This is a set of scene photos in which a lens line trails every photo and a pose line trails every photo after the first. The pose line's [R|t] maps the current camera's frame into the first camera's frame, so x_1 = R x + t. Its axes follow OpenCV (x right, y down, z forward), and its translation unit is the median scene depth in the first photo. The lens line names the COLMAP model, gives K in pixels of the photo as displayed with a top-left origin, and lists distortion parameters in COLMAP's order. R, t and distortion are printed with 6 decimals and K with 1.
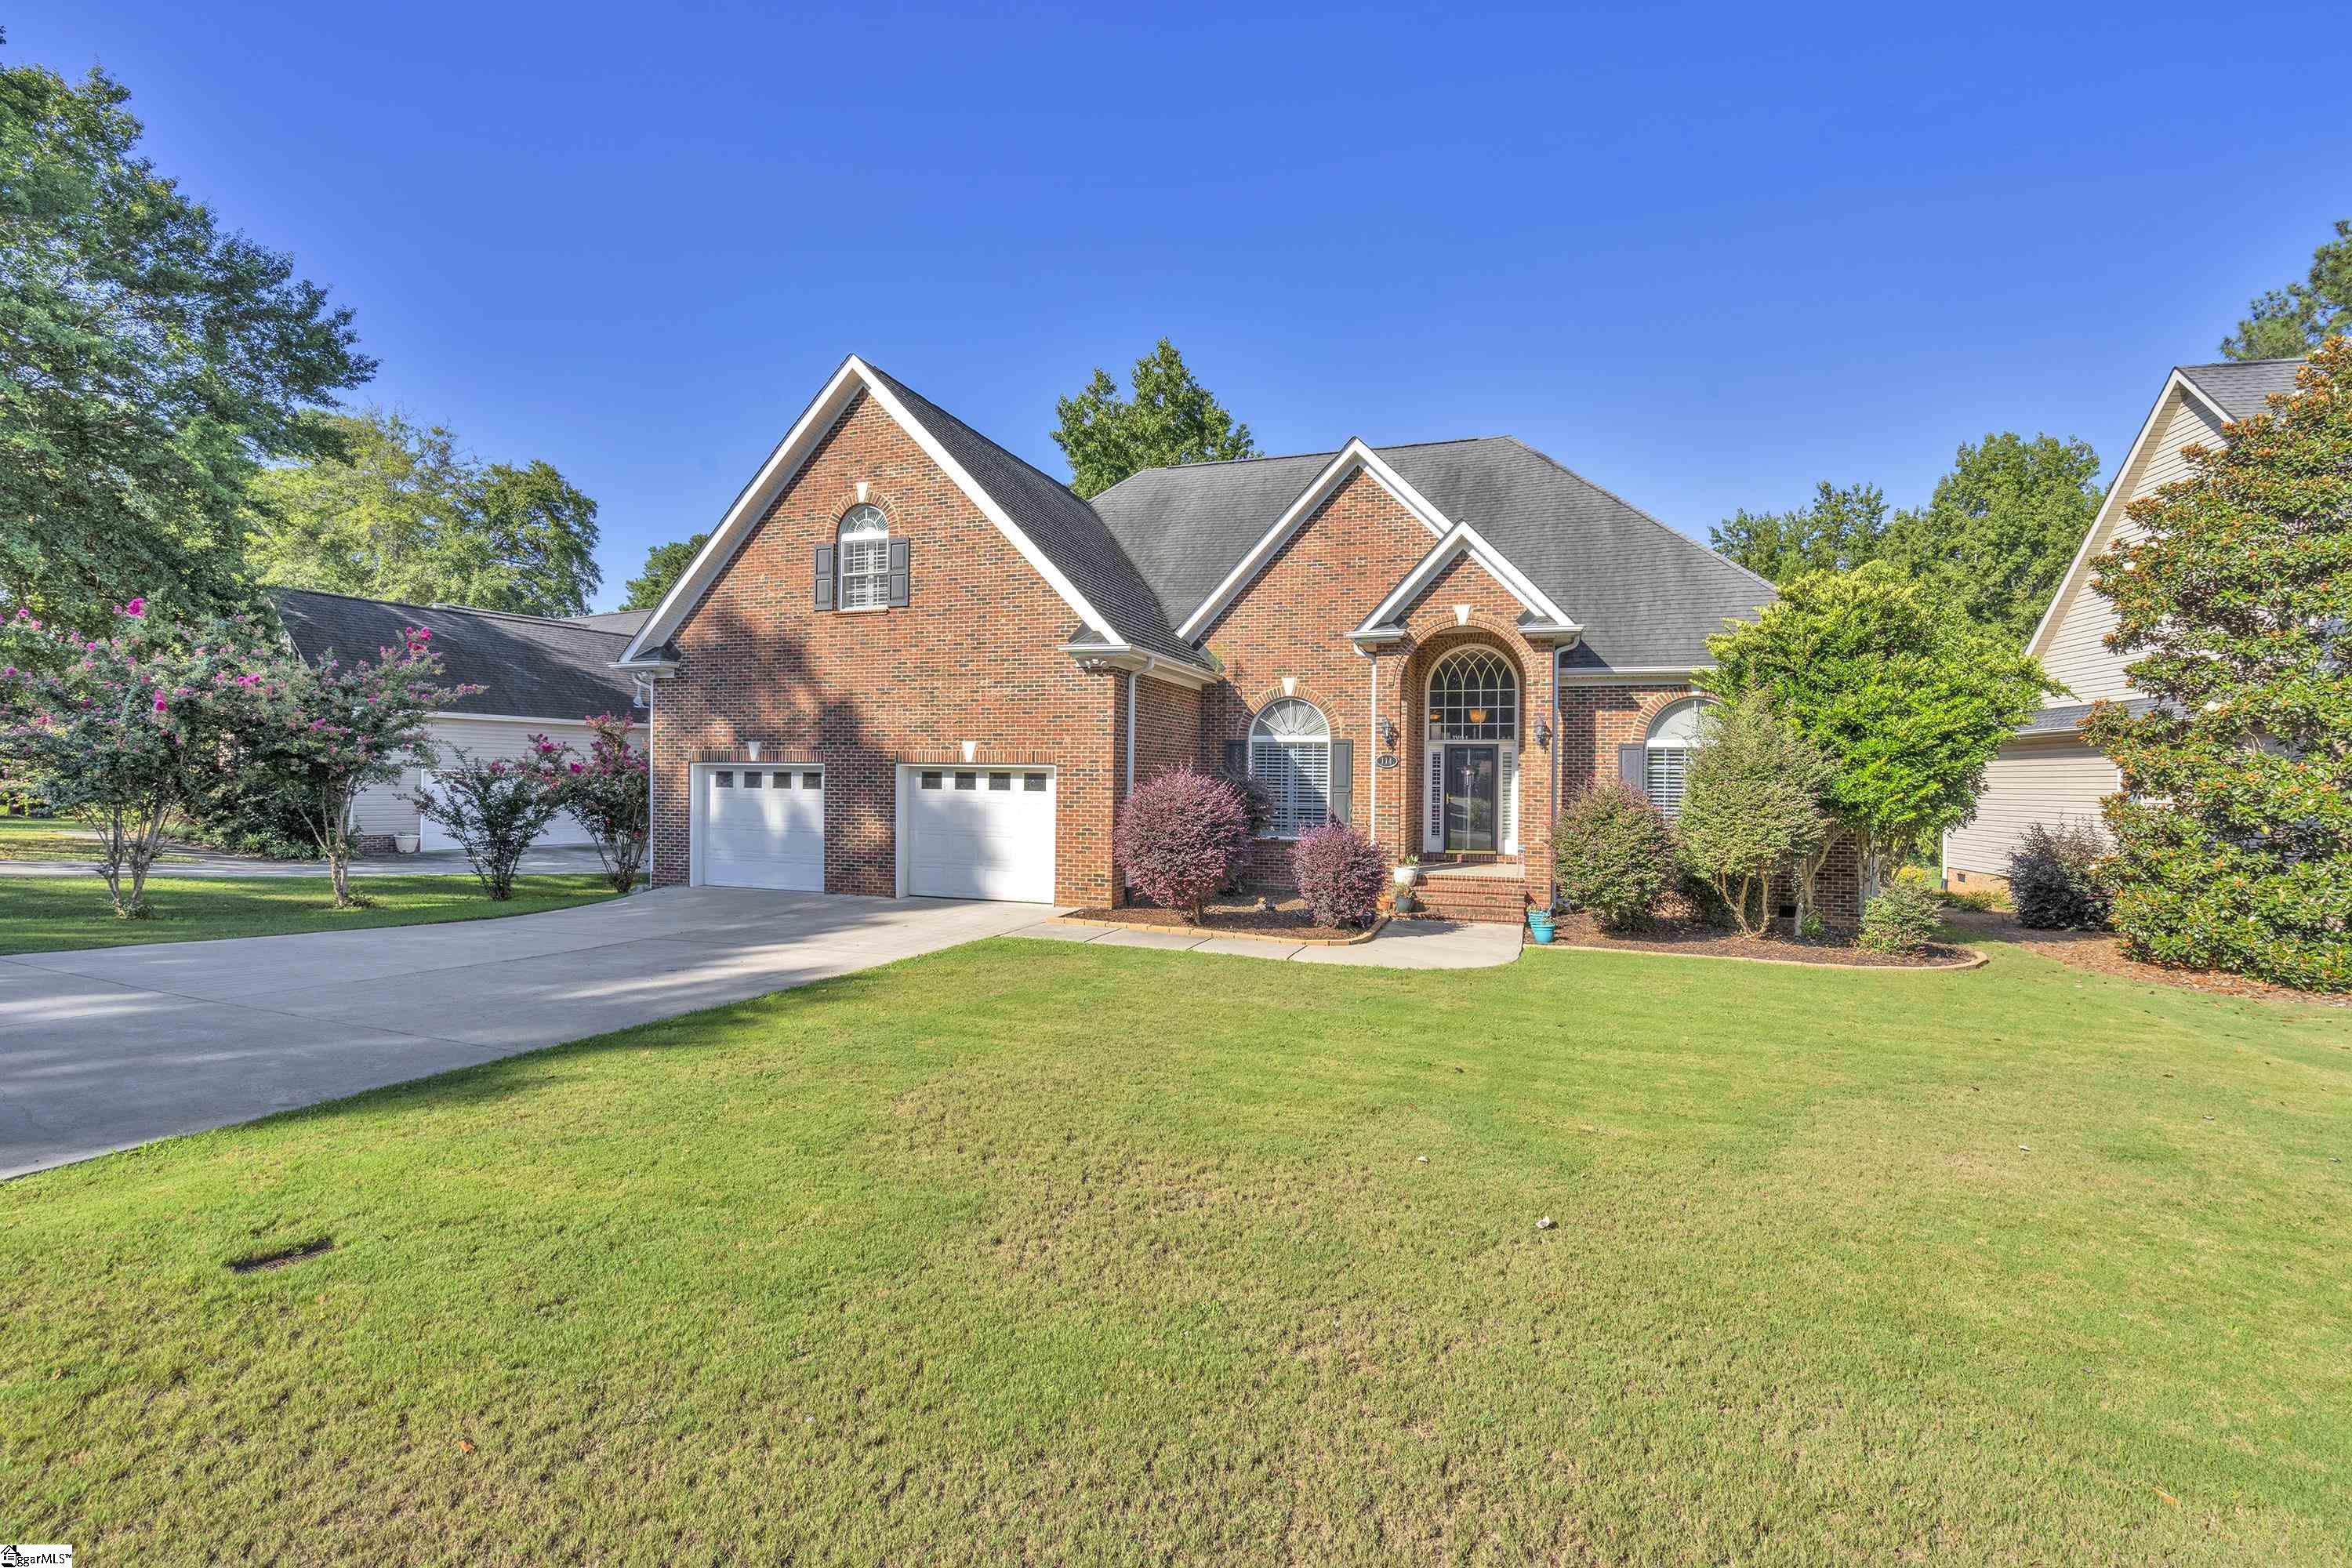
lens RADIAL K [[1048.8, 0, 1176.0], [0, 1048.8, 784.0], [0, 0, 1]] dist [0.000863, 0.000962]
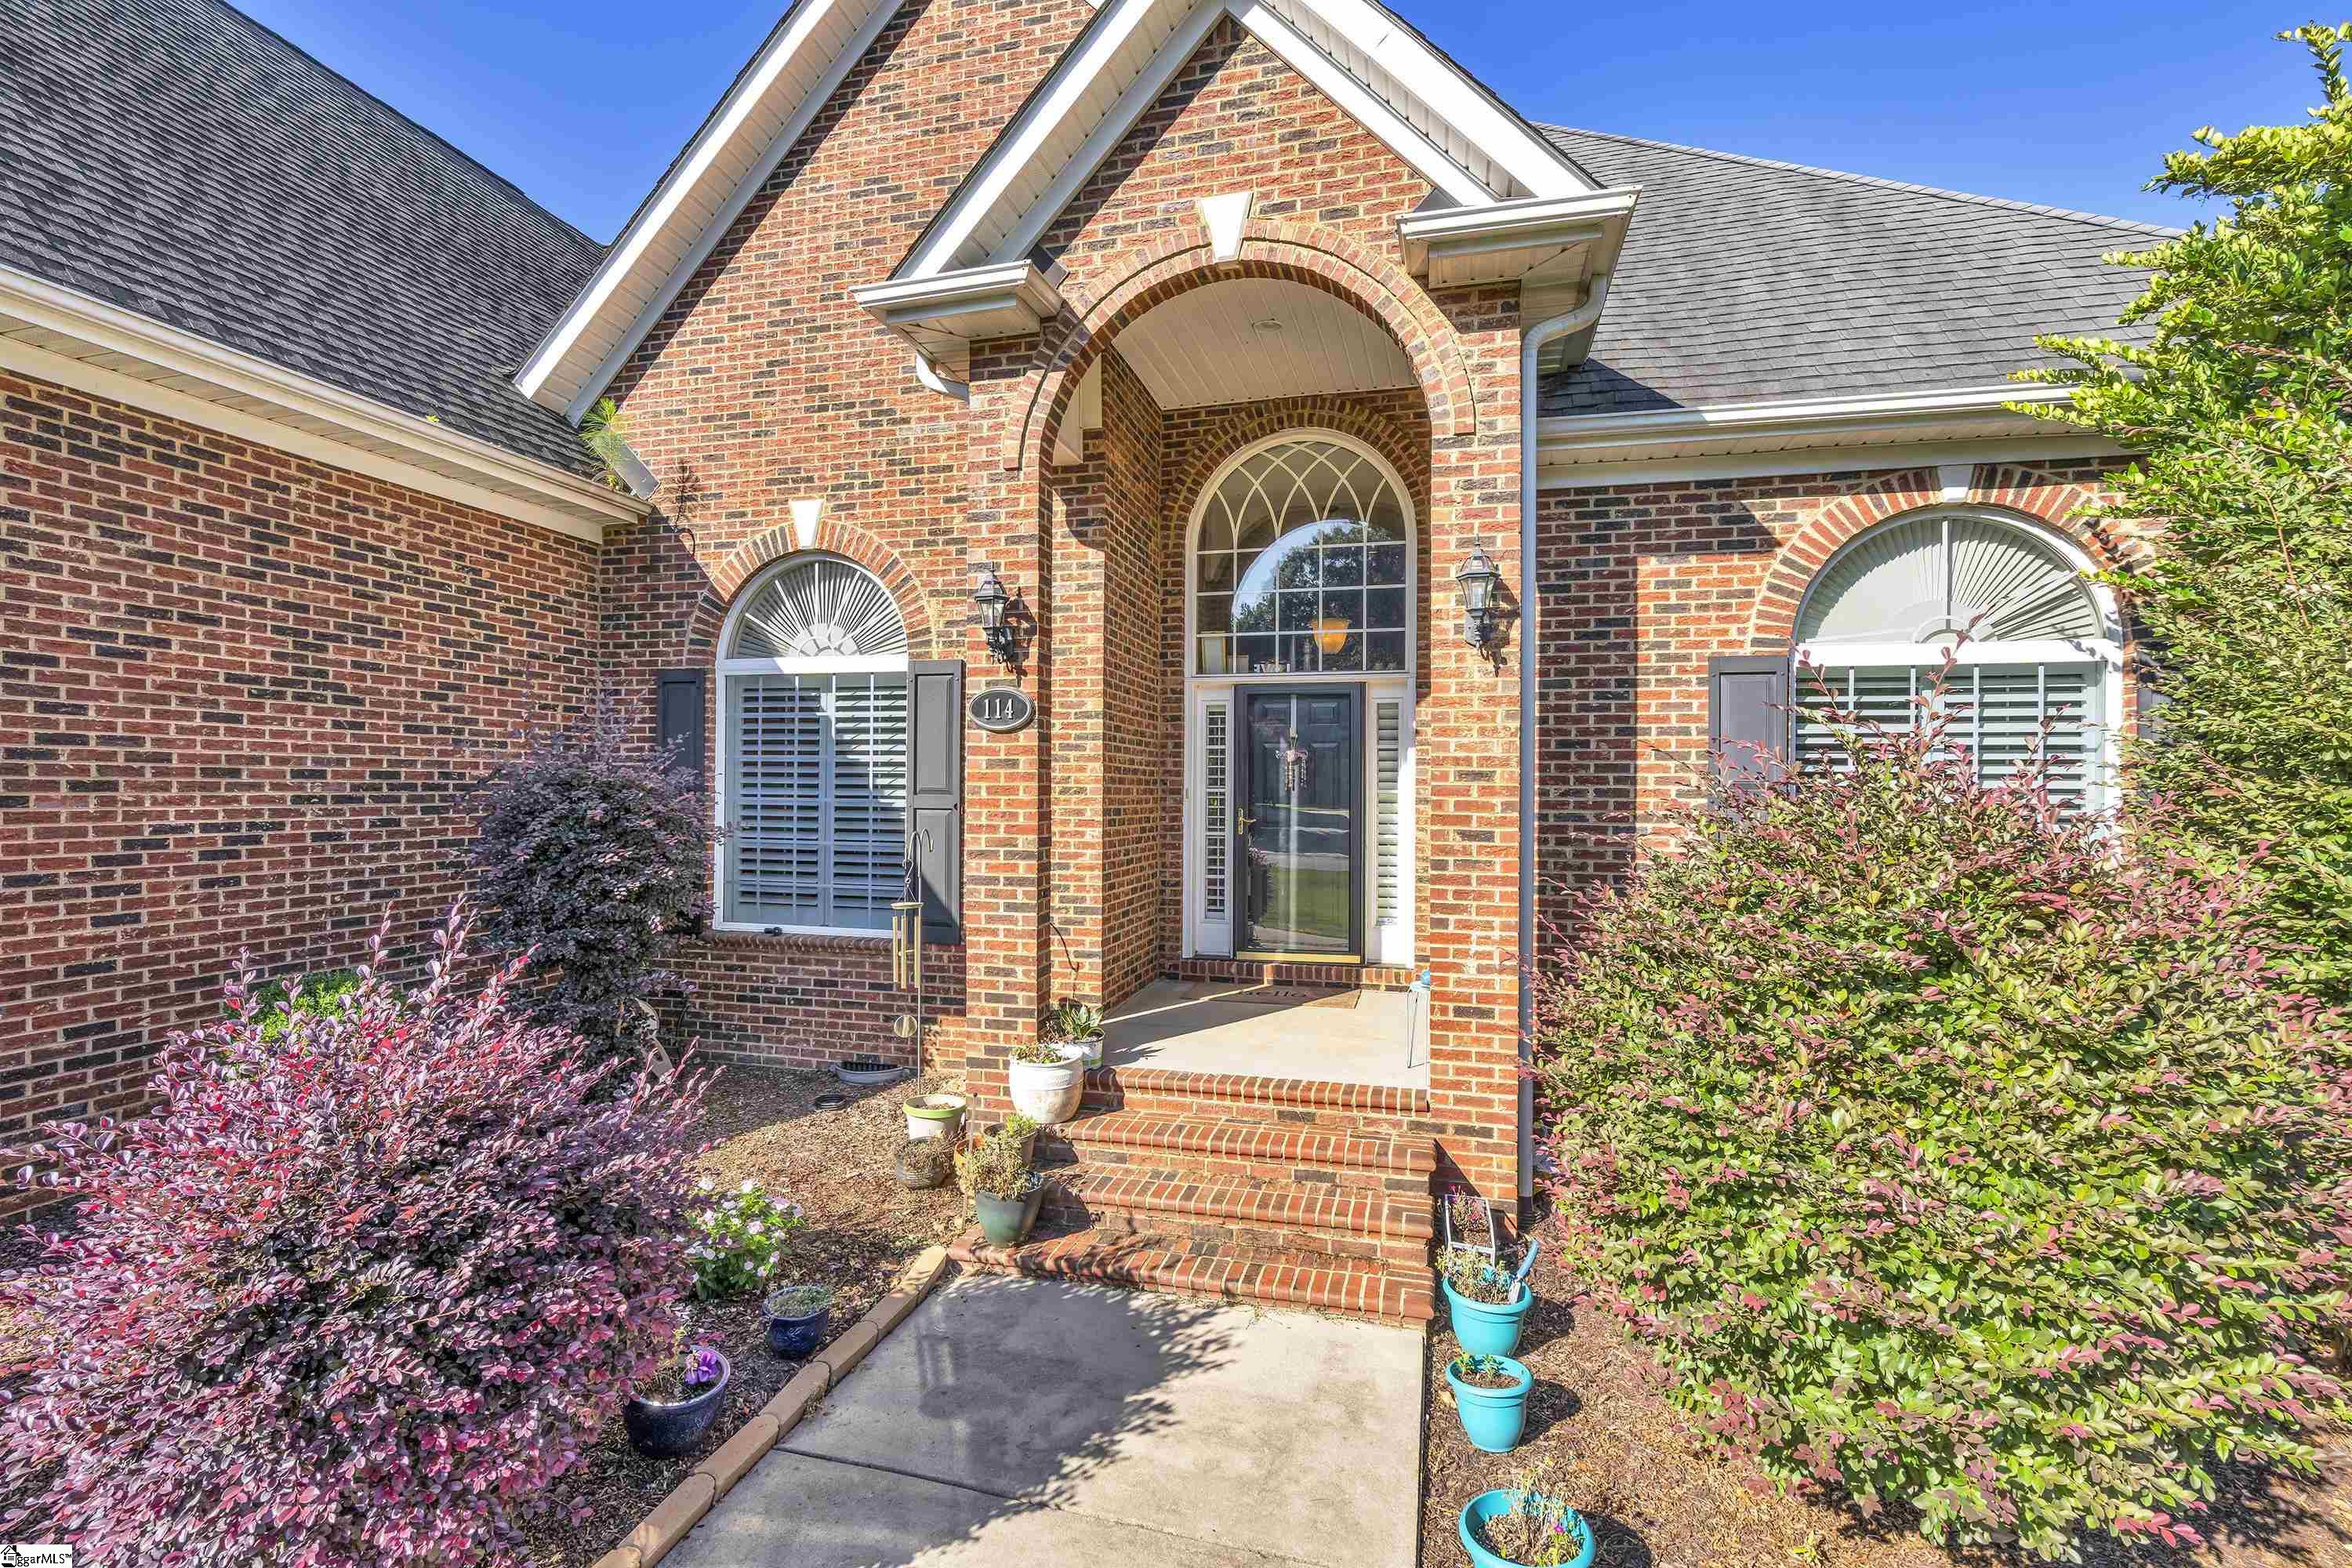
lens RADIAL K [[1048.8, 0, 1176.0], [0, 1048.8, 784.0], [0, 0, 1]] dist [0.000863, 0.000962]
pose [[0.996917, -0.004838, 0.078313, 0.208374], [0.005287, 0.999971, -0.005529, 0.001917], [-0.078284, 0.005926, 0.996913, 0.621773]]
